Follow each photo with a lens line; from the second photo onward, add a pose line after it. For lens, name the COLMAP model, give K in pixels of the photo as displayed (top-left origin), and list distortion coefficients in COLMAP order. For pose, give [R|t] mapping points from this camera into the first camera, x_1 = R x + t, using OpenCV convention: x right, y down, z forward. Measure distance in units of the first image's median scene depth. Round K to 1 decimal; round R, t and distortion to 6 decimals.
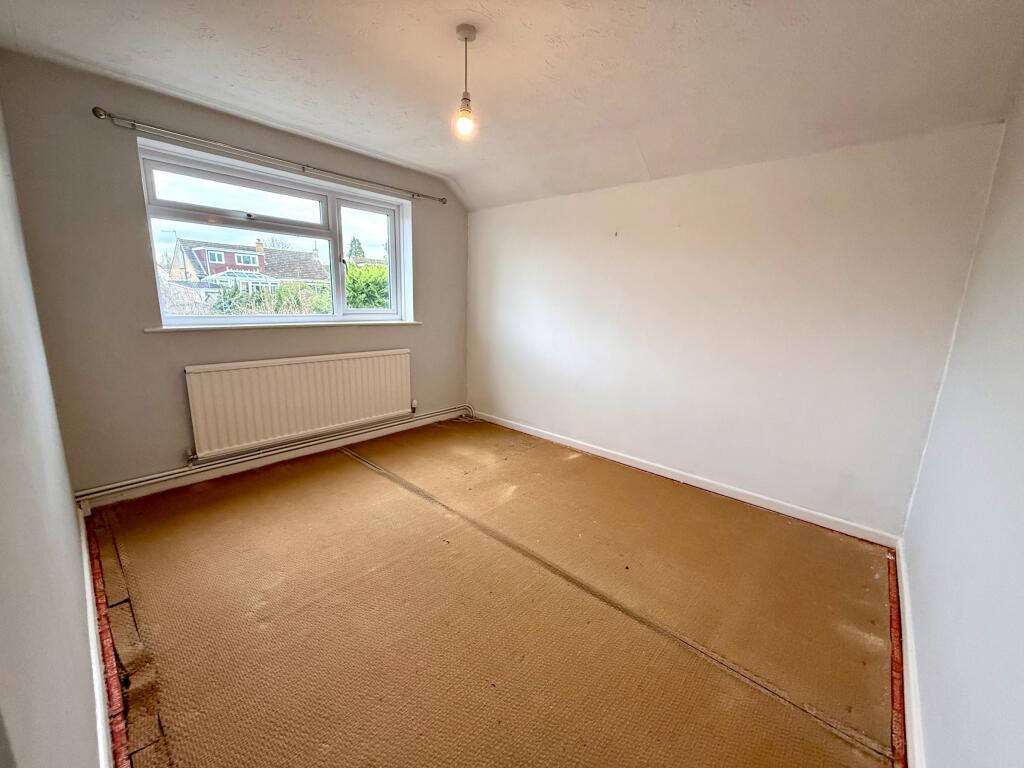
lens RADIAL K [[418.3, 0, 509.3], [0, 418.3, 384.0], [0, 0, 1]] dist [-0.000111, 0.000182]
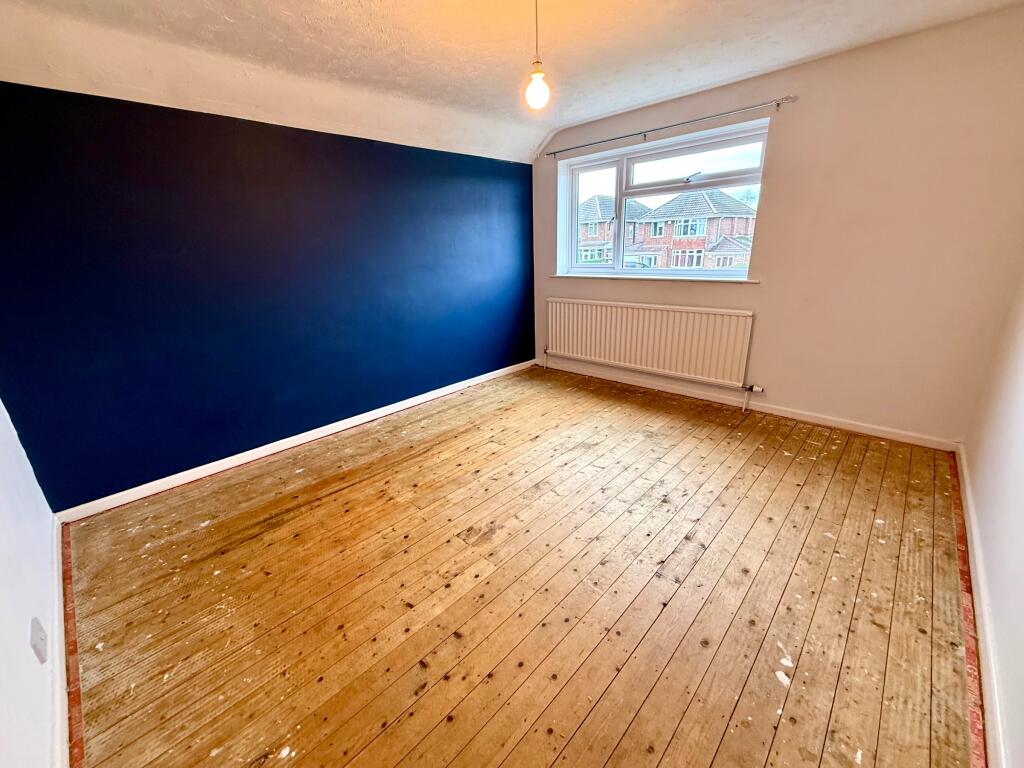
lens RADIAL K [[418.3, 0, 509.3], [0, 418.3, 384.0], [0, 0, 1]] dist [-0.000111, 0.000182]
pose [[-0.017092, 0.296232, -0.954963, 0.778448], [-0.164860, 0.941195, 0.294911, -0.150357], [0.986169, 0.162476, 0.032750, 0.706759]]
